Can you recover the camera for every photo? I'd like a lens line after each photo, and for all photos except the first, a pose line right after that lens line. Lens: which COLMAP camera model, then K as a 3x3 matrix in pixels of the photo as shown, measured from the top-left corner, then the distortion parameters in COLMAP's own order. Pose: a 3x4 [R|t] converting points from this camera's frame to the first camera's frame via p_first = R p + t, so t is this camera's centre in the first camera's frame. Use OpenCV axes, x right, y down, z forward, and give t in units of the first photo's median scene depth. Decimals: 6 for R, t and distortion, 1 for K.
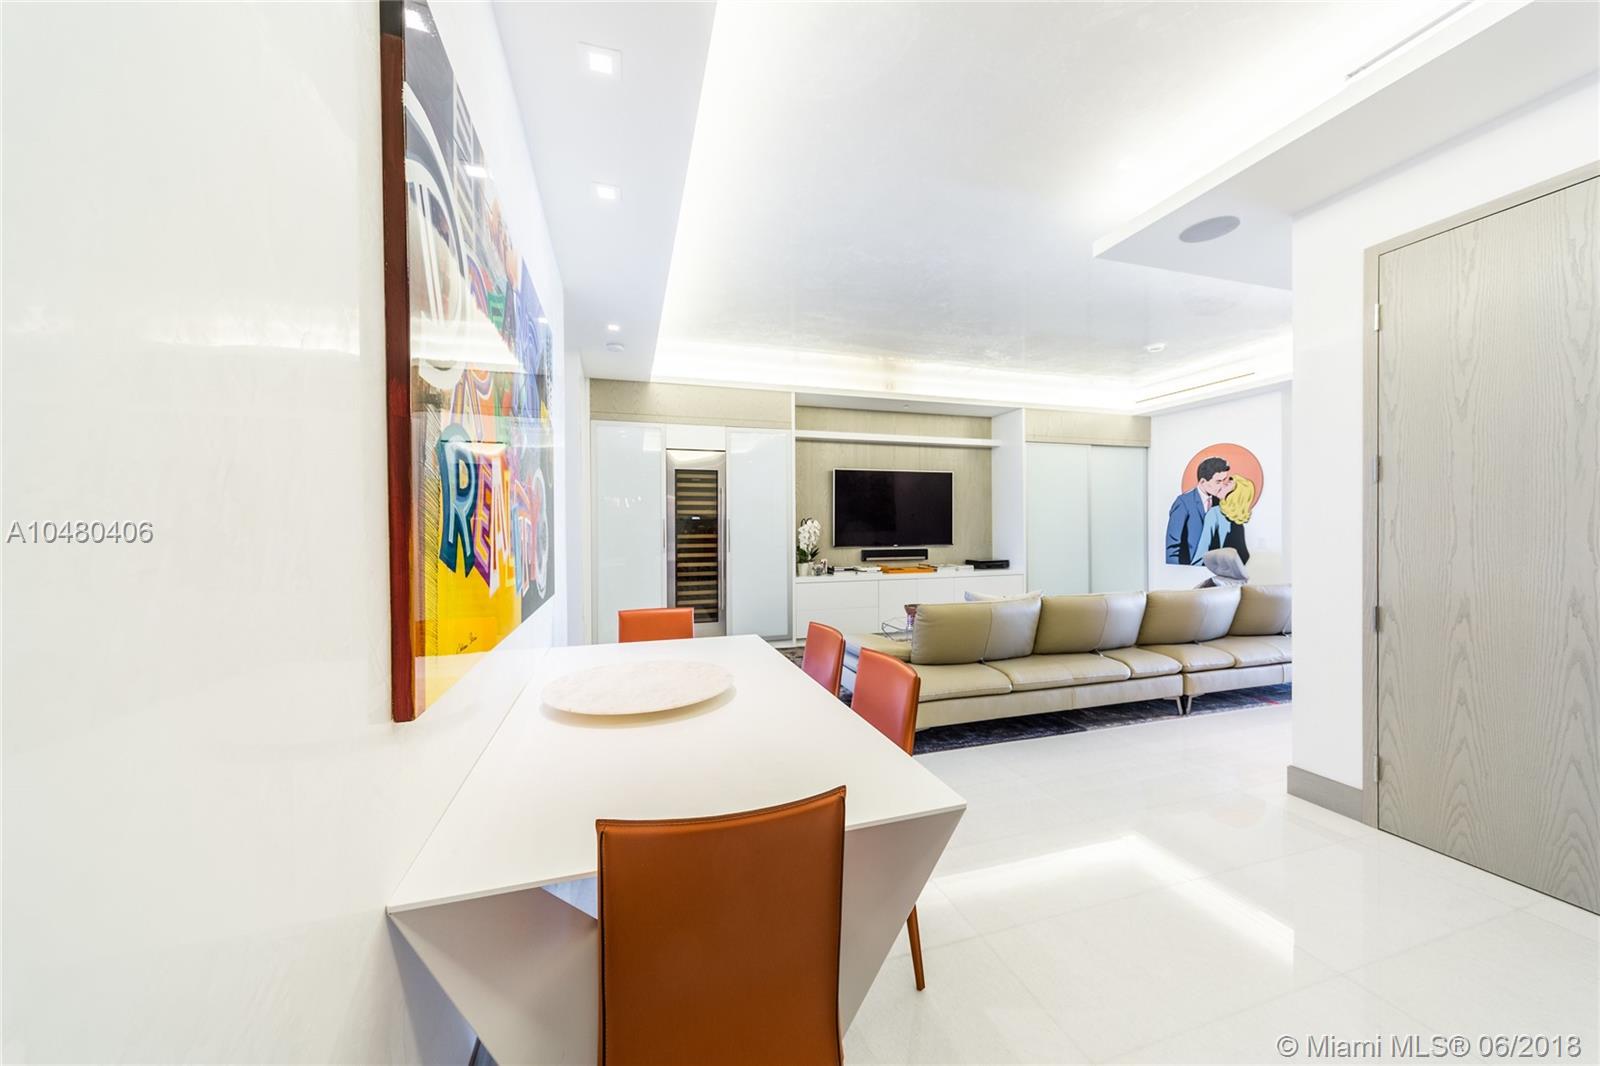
lens RADIAL K [[556.6, 0, 796.8], [0, 556.6, 533.1], [0, 0, 1]] dist [0.003609, 0.000536]
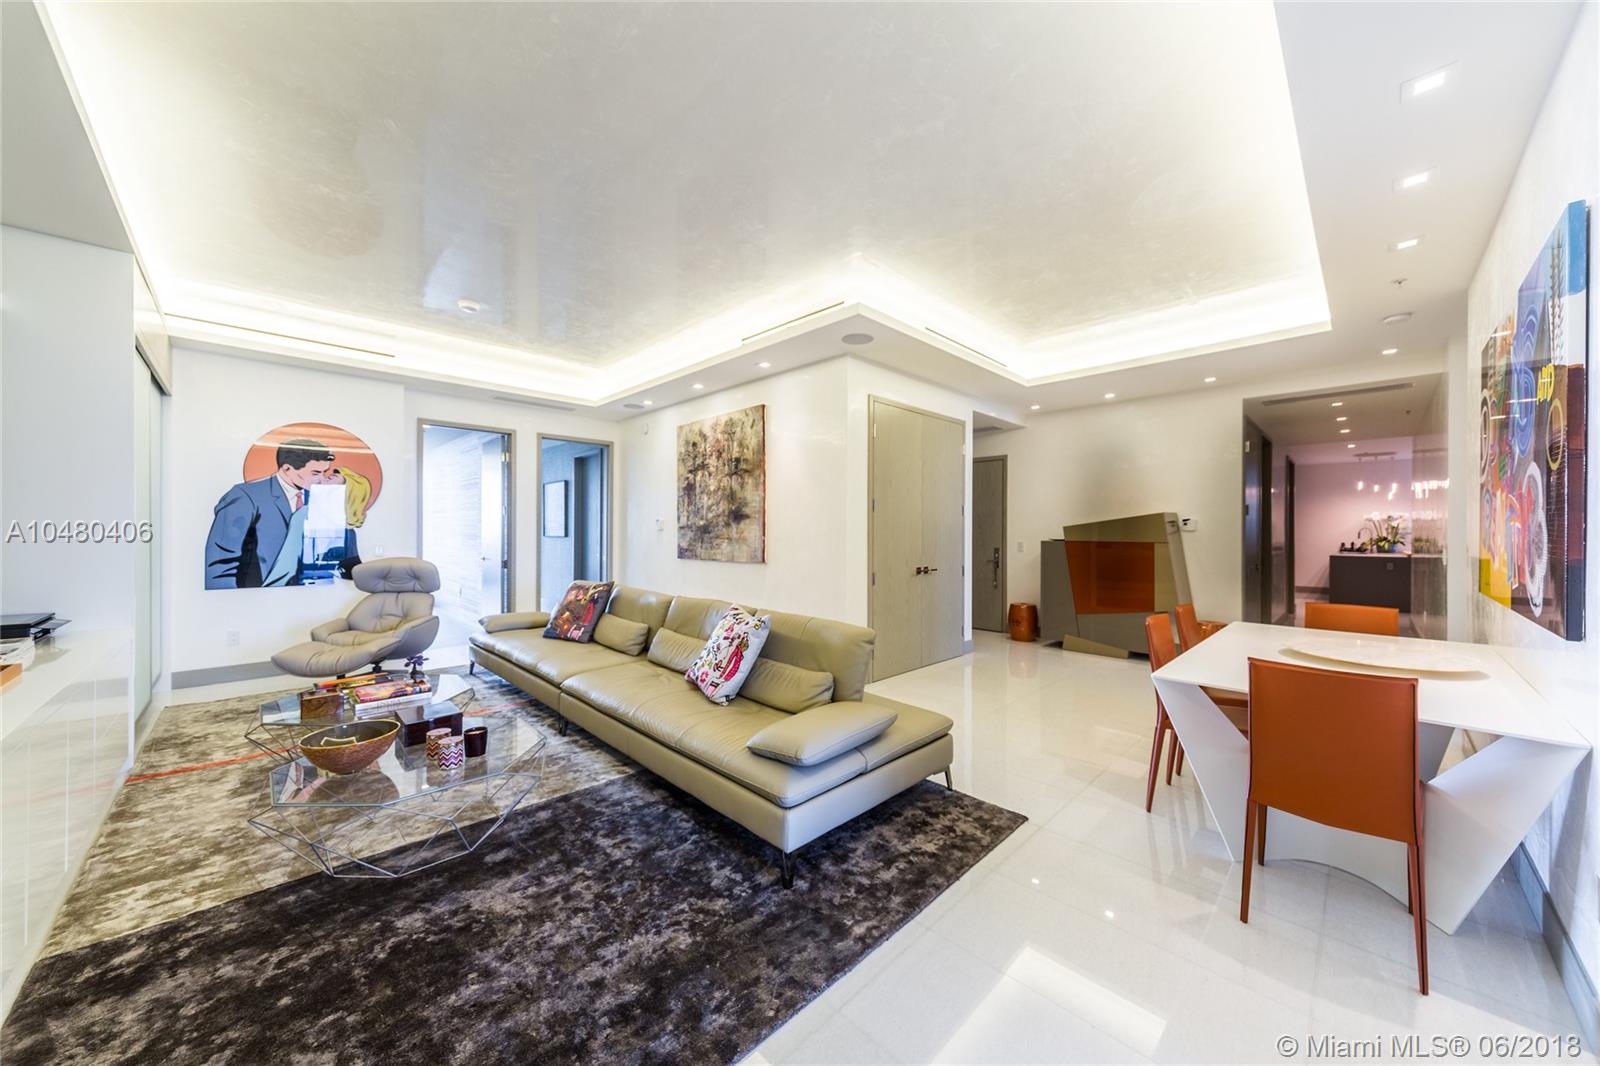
lens RADIAL K [[556.6, 0, 797.6], [0, 556.6, 535.6], [0, 0, 1]] dist [0.003609, 0.000536]
pose [[-0.465947, 0.003586, 0.884805, -0.232701], [0.005378, 0.999985, -0.001221, -0.002124], [-0.884796, 0.004190, -0.465959, 0.803595]]
